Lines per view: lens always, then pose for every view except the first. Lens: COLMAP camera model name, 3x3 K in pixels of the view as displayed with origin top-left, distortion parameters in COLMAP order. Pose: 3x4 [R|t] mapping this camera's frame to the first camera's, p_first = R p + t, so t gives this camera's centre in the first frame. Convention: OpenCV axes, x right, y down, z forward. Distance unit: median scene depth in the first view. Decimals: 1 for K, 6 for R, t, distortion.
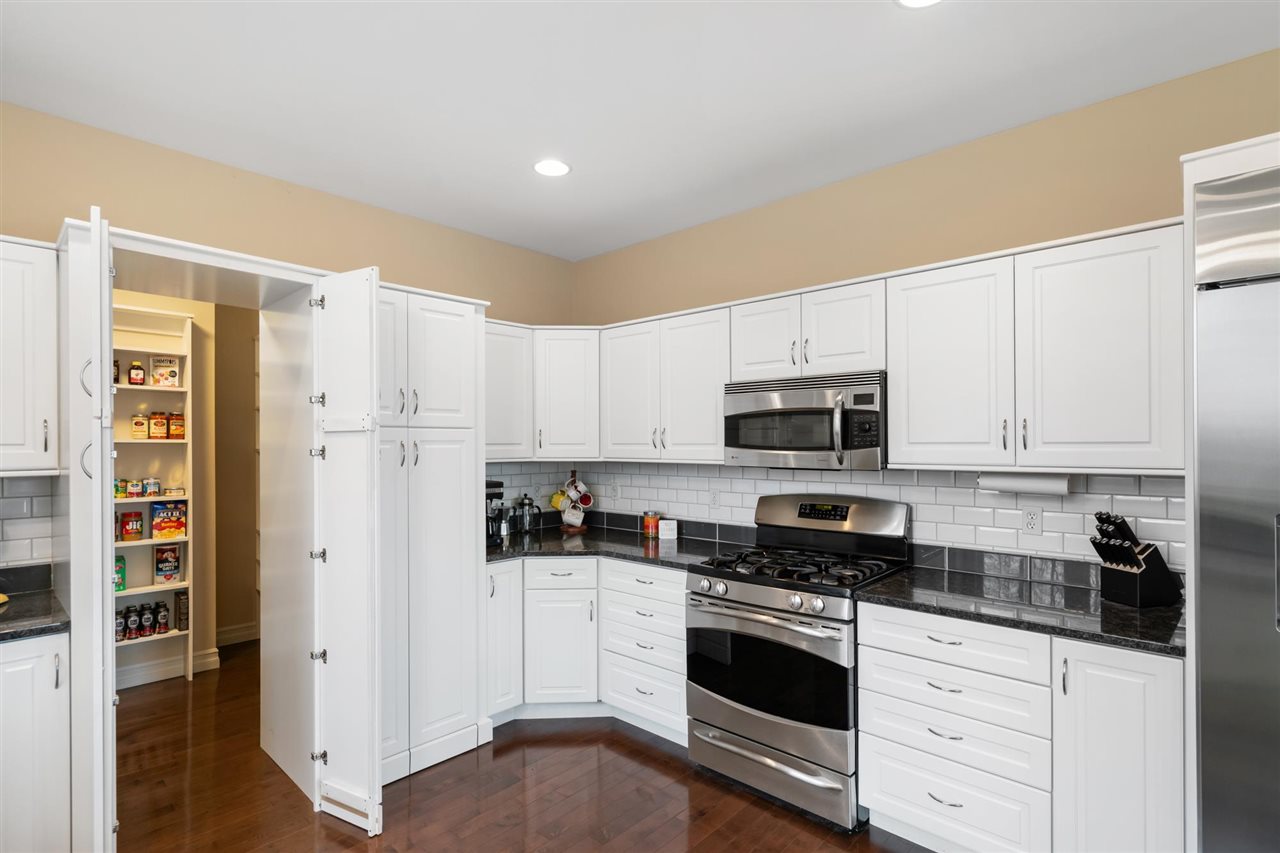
lens RADIAL K [[622.0, 0, 632.4], [0, 622.0, 440.9], [0, 0, 1]] dist [0.013475, 0.000818]
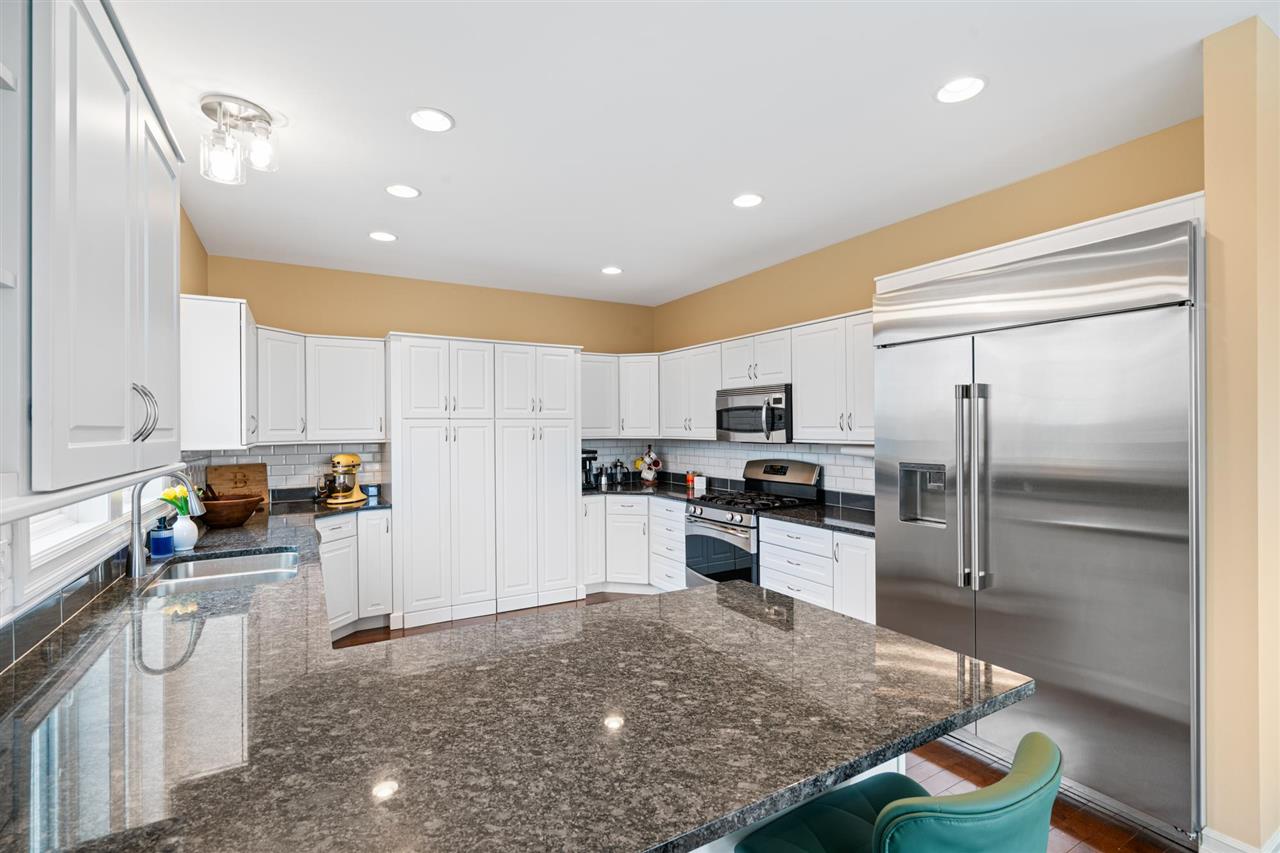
lens RADIAL K [[574.0, 0, 634.3], [0, 574.0, 426.7], [0, 0, 1]] dist [-0.007804, 0.001420]
pose [[0.957432, -0.003183, -0.288640, 0.469559], [0.004384, 0.999984, 0.003514, -0.004518], [0.288624, -0.004630, 0.957431, -0.626283]]
